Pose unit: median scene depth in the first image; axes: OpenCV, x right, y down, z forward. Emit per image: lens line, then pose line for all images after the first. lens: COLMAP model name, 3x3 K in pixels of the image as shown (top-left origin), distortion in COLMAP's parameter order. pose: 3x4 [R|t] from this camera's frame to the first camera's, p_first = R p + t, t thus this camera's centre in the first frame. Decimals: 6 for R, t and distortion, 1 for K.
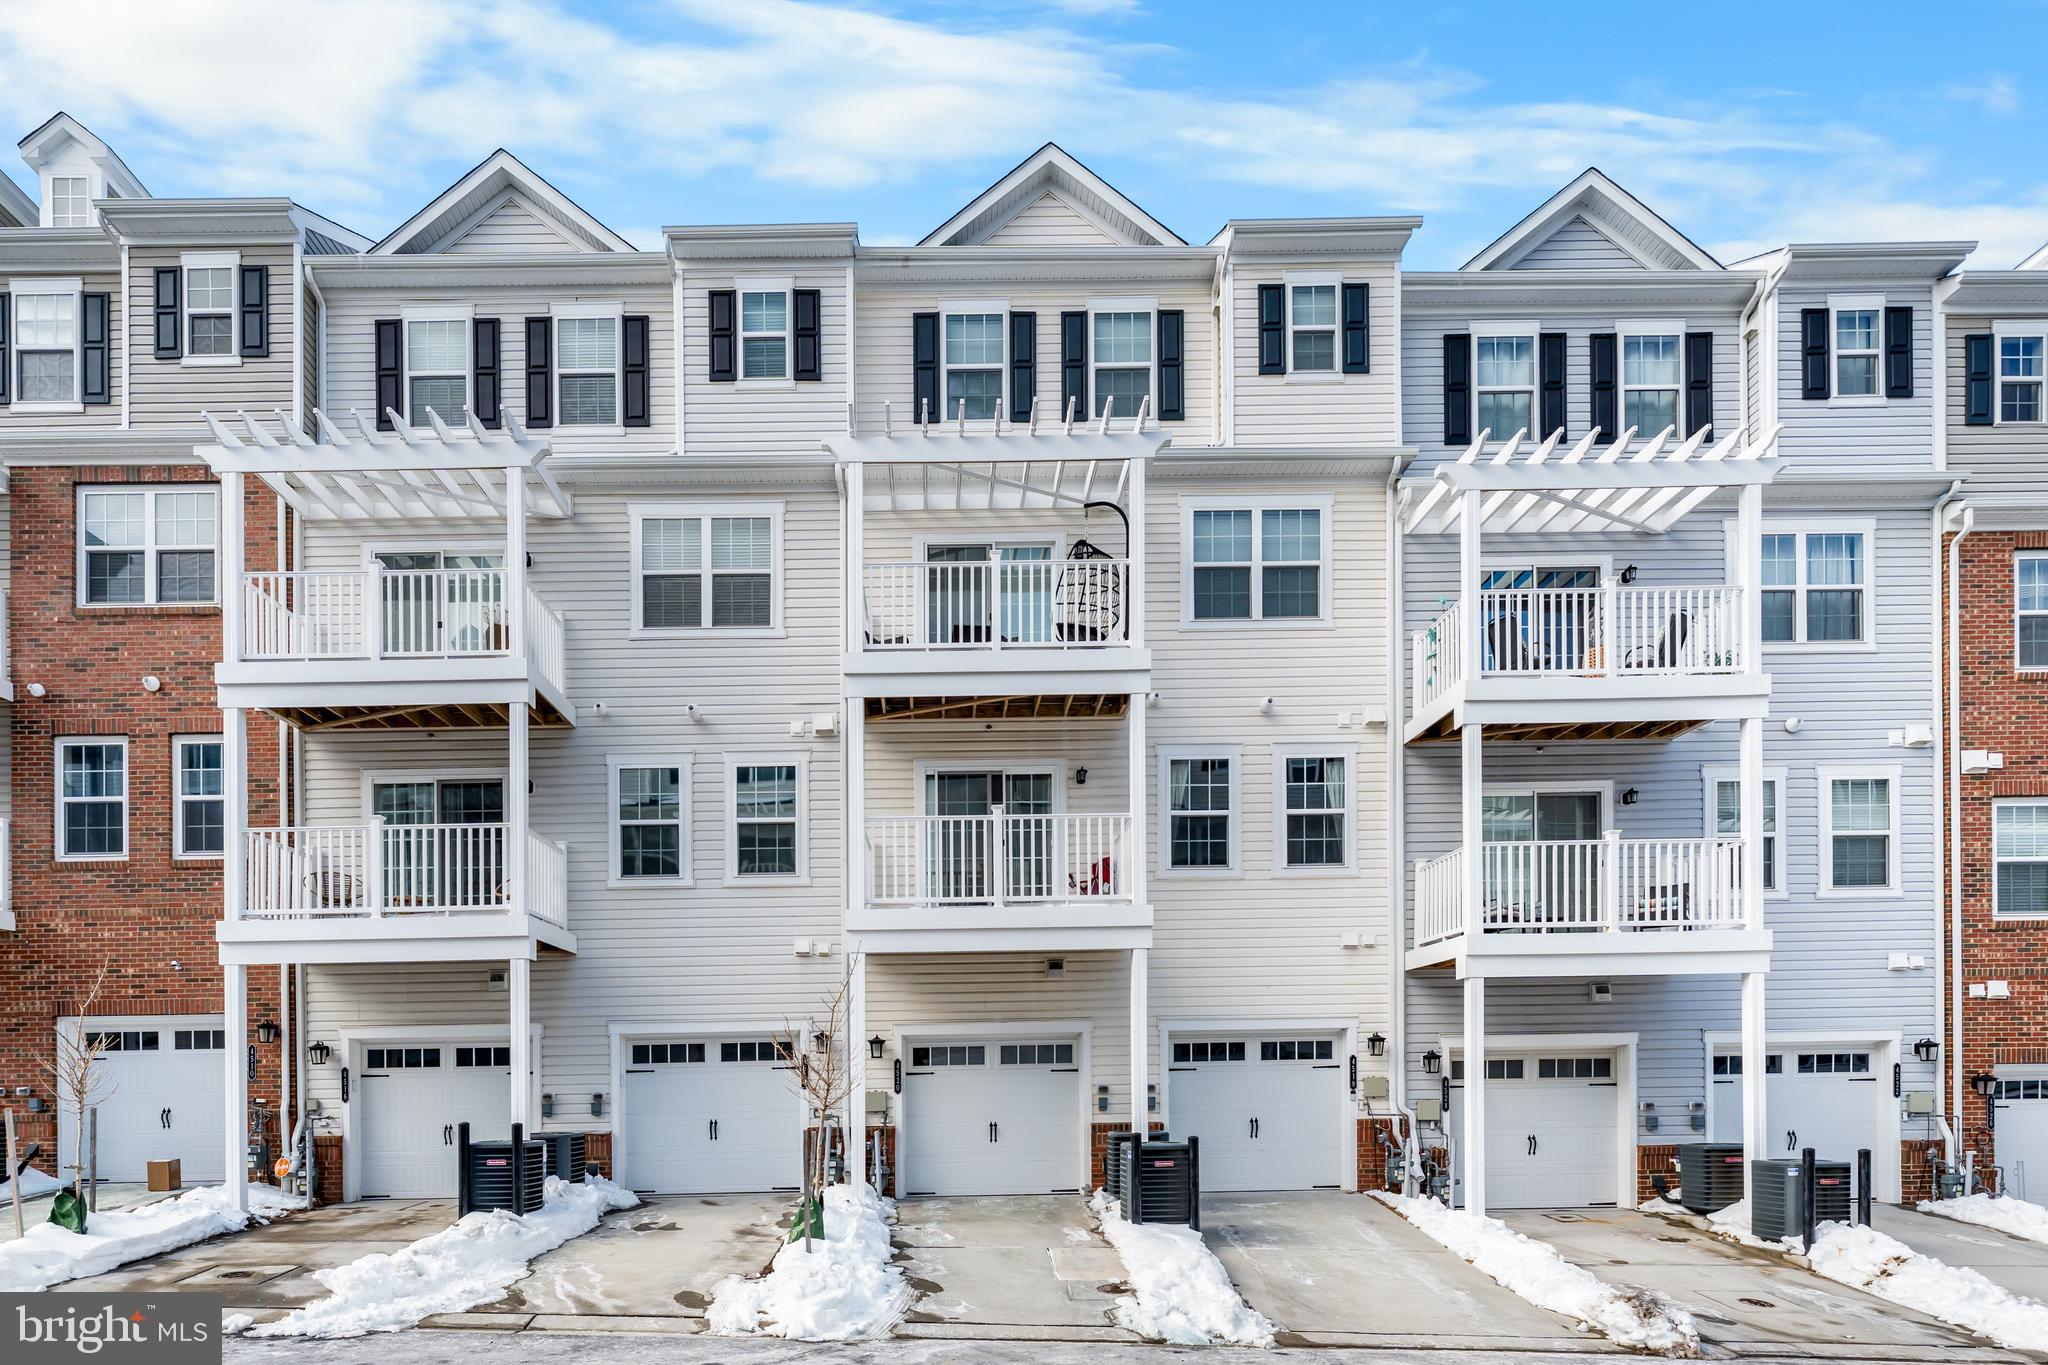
lens RADIAL K [[895.5, 0, 1025.5], [0, 895.5, 699.8], [0, 0, 1]] dist [0.001491, -0.000172]
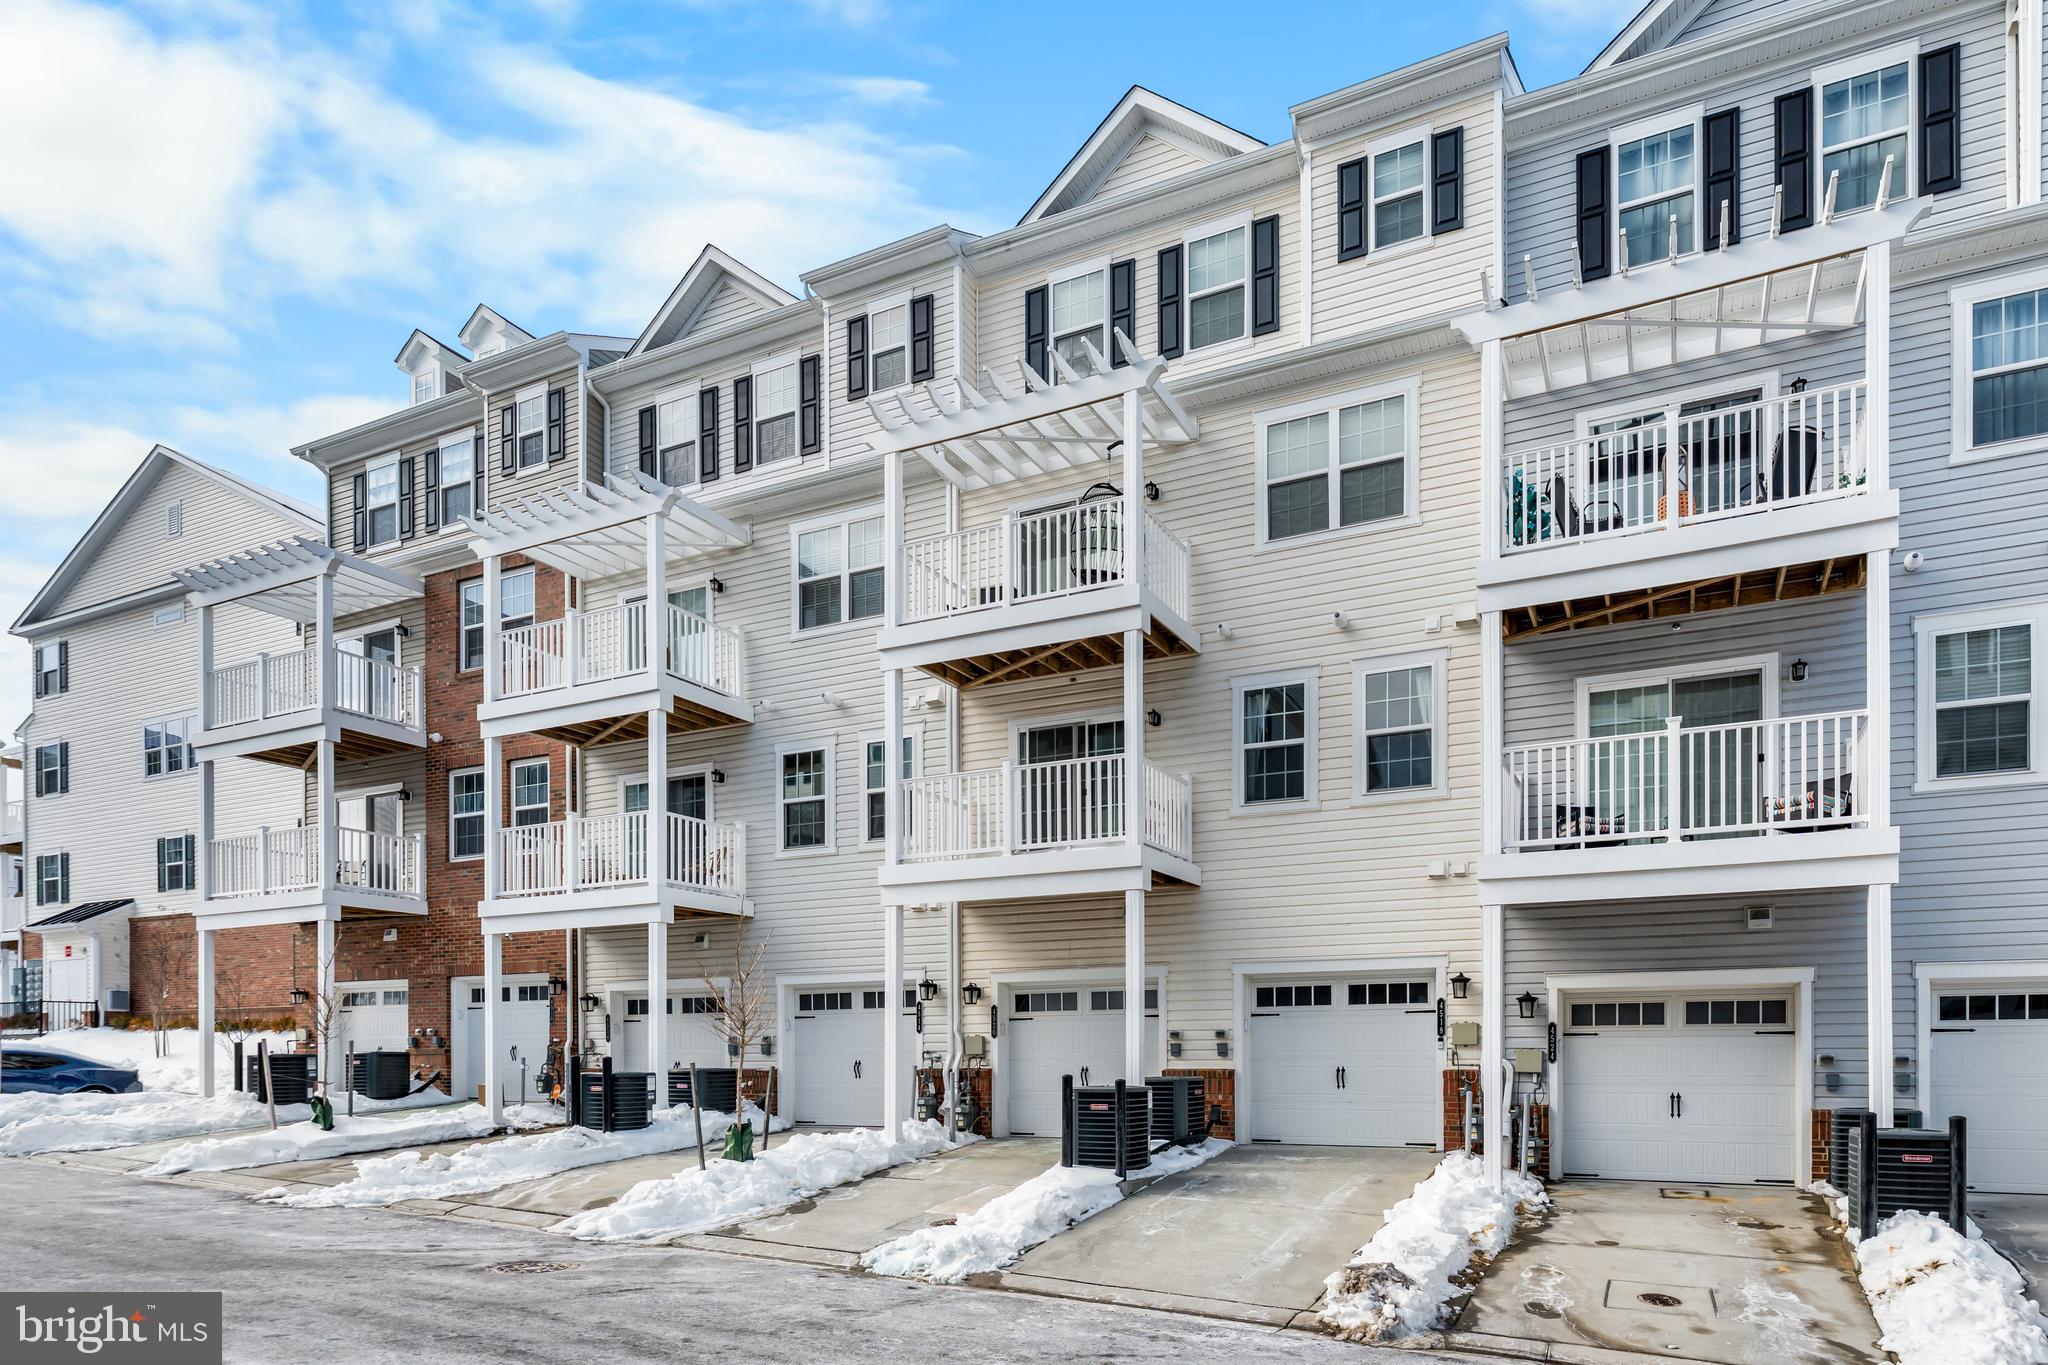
lens RADIAL K [[877.1, 0, 1026.2], [0, 877.1, 664.6], [0, 0, 1]] dist [0.001136, -0.000009]
pose [[0.938858, -0.128022, -0.319620, 0.244815], [0.129712, 0.991421, -0.016090, 0.023609], [0.318938, -0.026352, 0.947409, 0.042515]]
